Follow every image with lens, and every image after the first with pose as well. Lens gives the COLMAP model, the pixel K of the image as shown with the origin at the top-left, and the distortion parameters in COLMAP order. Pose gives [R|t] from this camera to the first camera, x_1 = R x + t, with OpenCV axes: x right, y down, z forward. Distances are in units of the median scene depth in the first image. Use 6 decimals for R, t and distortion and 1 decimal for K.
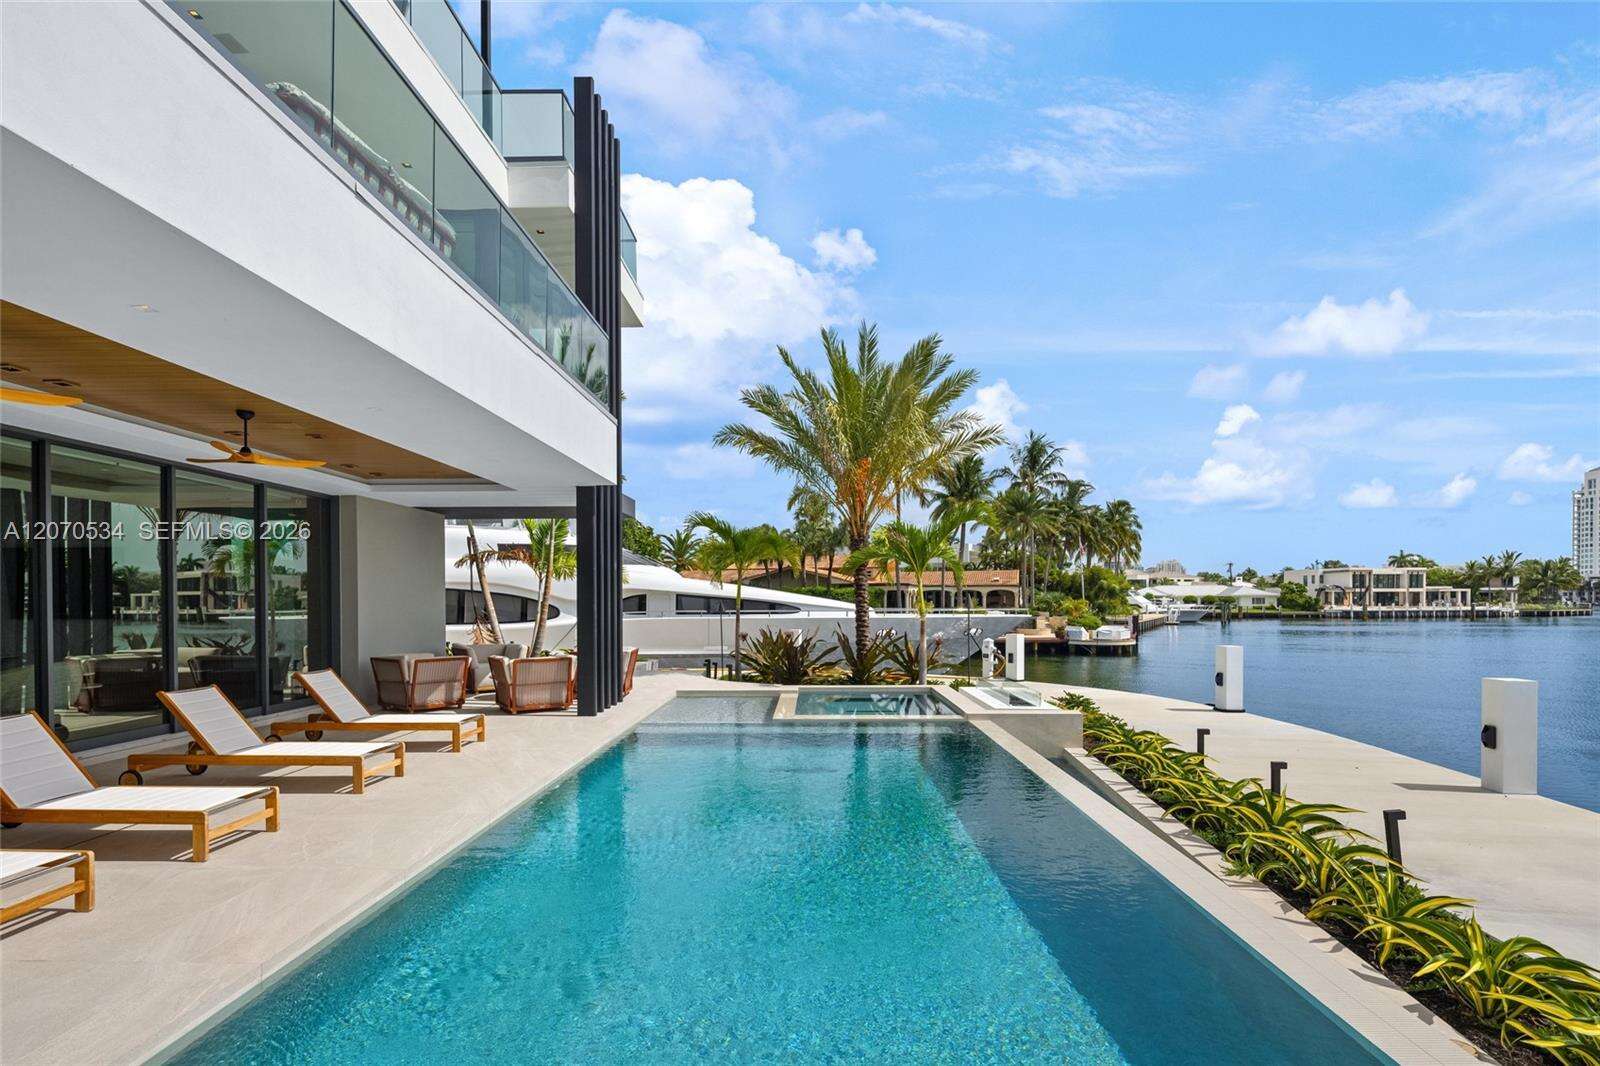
lens RADIAL K [[780.4, 0, 794.2], [0, 780.4, 611.3], [0, 0, 1]] dist [0.002991, 0.000291]
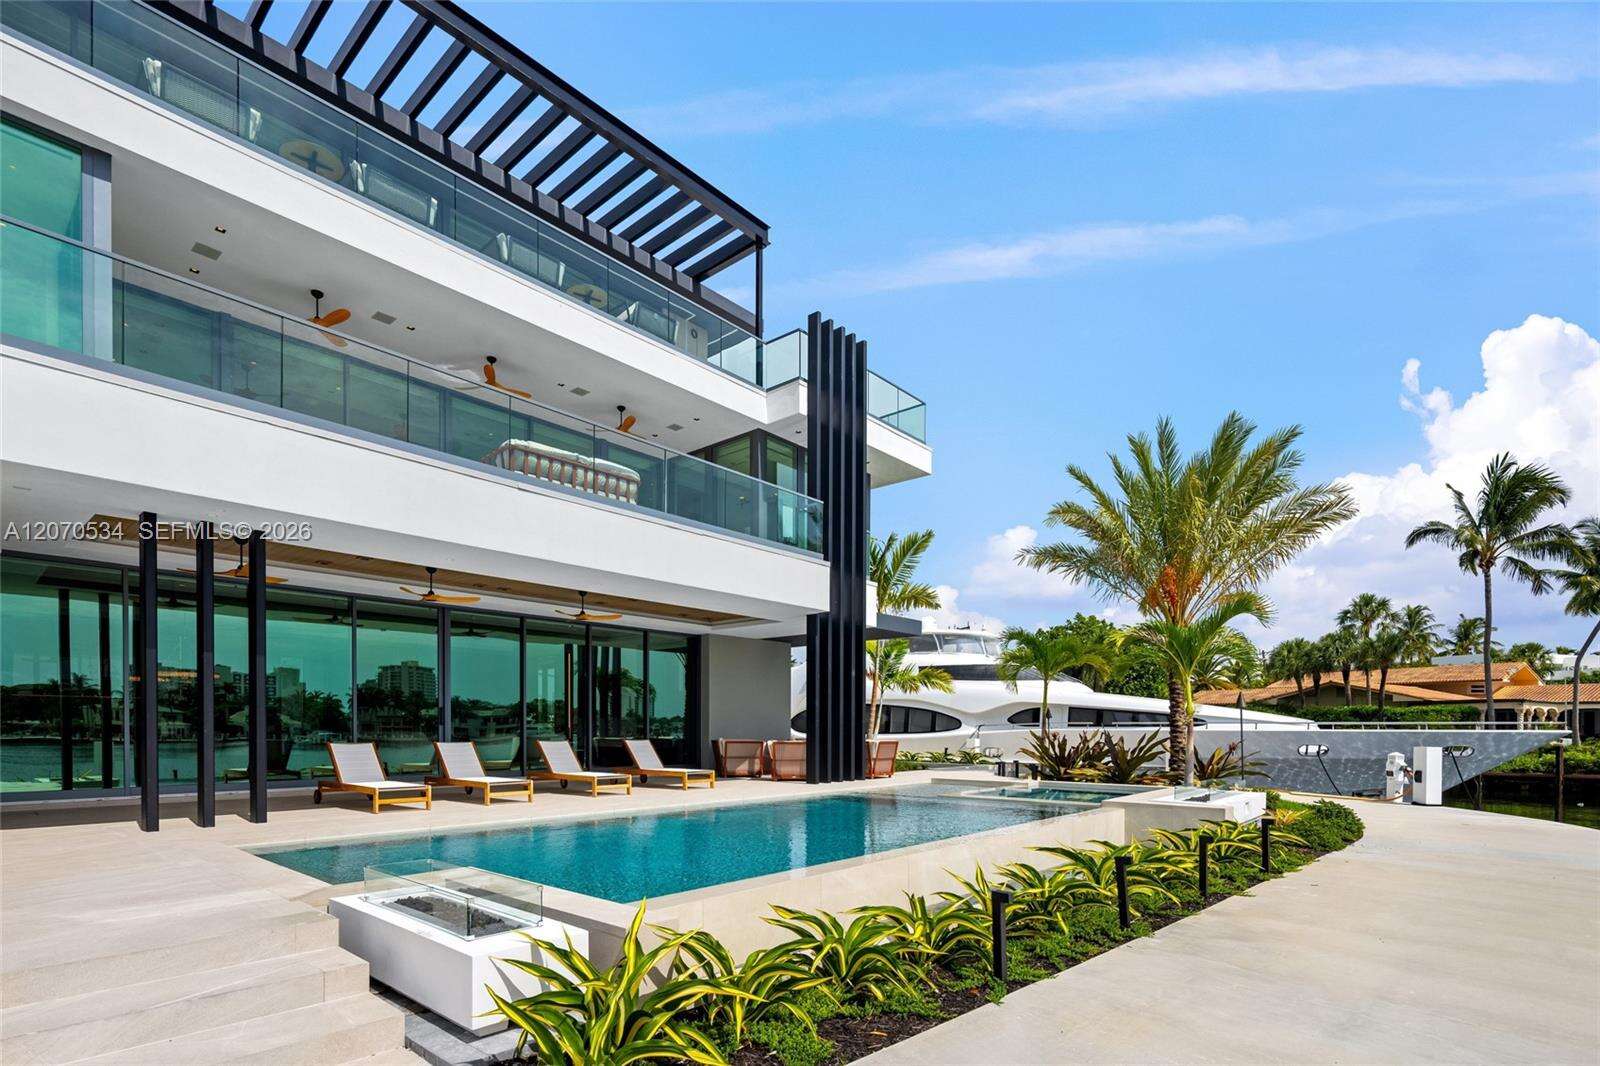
lens RADIAL K [[776.6, 0, 799.9], [0, 776.6, 733.7], [0, 0, 1]] dist [-0.001975, -0.000547]
pose [[0.767879, 0.008588, -0.640538, 0.061091], [-0.013065, 0.999912, -0.002255, 0.005309], [0.640462, 0.010100, 0.767923, -0.004706]]
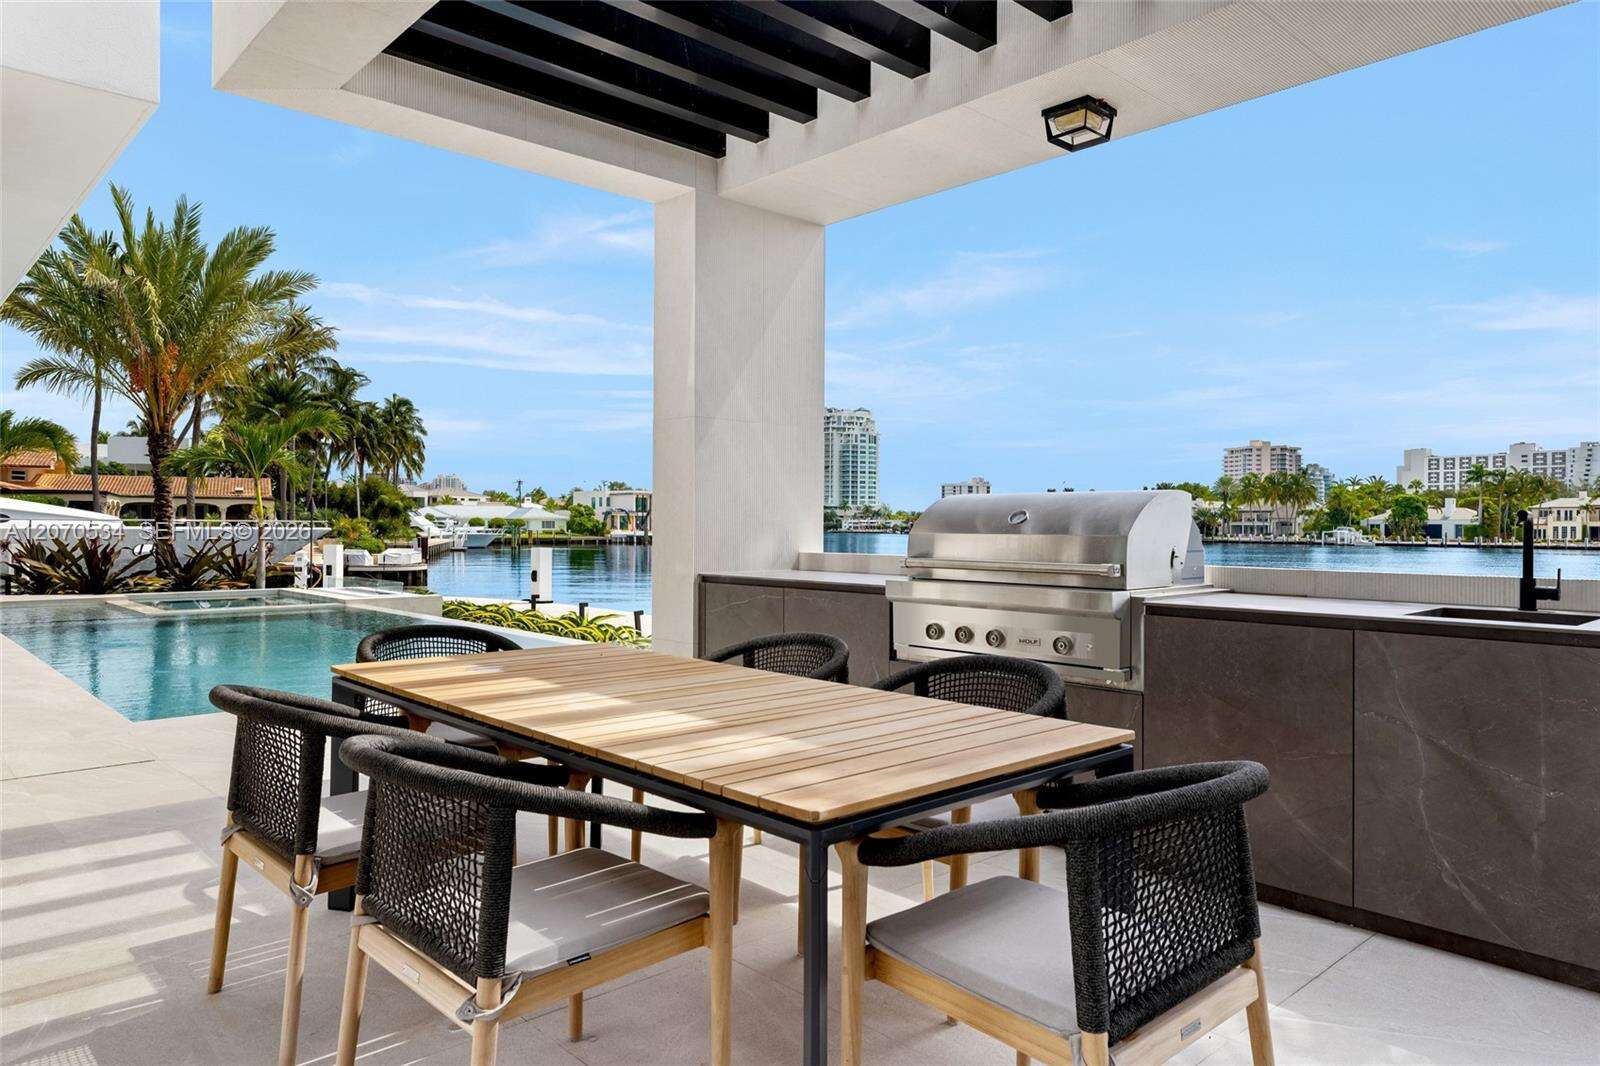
lens RADIAL K [[1041.4, 0, 800.0], [0, 1041.4, 533.0], [0, 0, 1]] dist [0.000681, 0.000602]
pose [[0.714002, 0.003437, 0.700136, -0.044093], [0.000882, 0.999983, -0.005808, 0.005066], [-0.700143, 0.004765, 0.713986, -0.066023]]
